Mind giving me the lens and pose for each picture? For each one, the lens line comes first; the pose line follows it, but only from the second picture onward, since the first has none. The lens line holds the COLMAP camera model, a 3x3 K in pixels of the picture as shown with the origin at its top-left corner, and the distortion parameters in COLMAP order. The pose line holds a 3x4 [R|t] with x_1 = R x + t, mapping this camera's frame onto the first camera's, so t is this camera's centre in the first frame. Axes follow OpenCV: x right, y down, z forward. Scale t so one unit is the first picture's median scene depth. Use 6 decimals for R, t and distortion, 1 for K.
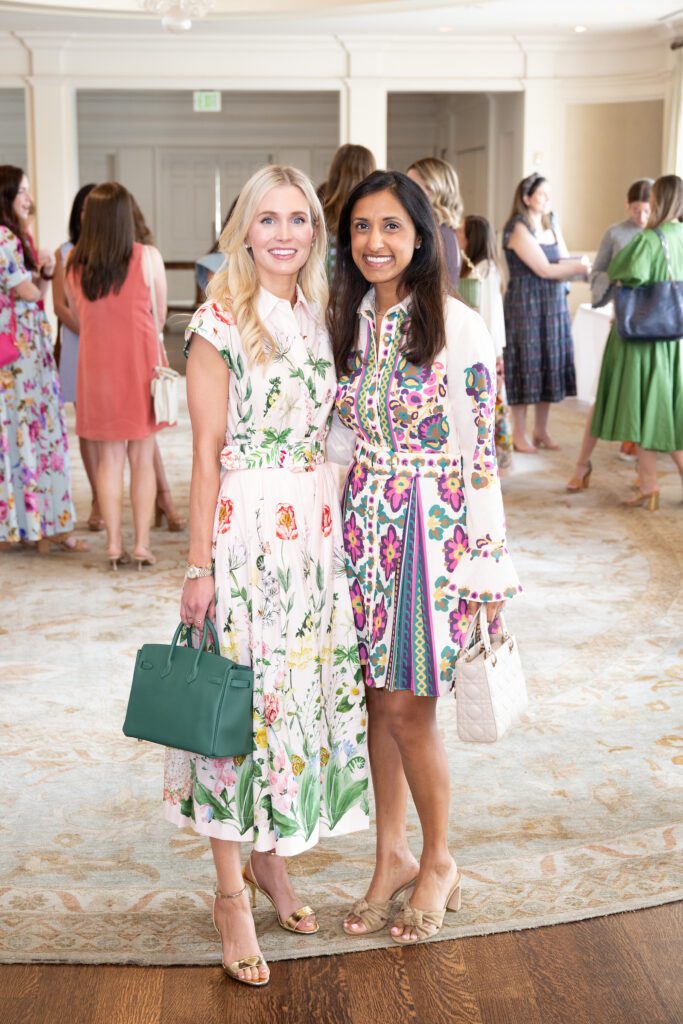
lens RADIAL K [[1427.7, 0, 341.9], [0, 1427.7, 476.7], [0, 0, 1]] dist [0.000903, 0.007922]
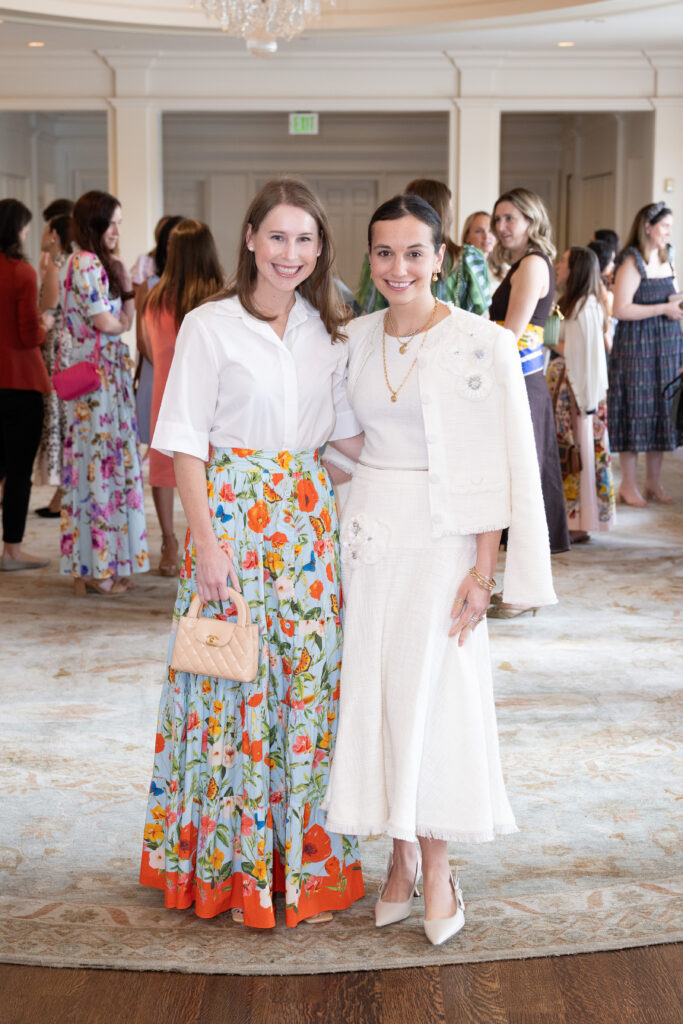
lens RADIAL K [[1608.6, 0, 338.1], [0, 1608.6, 497.5], [0, 0, 1]] dist [0.009733, -0.011639]
pose [[0.997231, 0.012991, -0.073225, 0.041539], [-0.014967, 0.999537, -0.026507, 0.022790], [0.072846, 0.027530, 0.996963, -0.130875]]
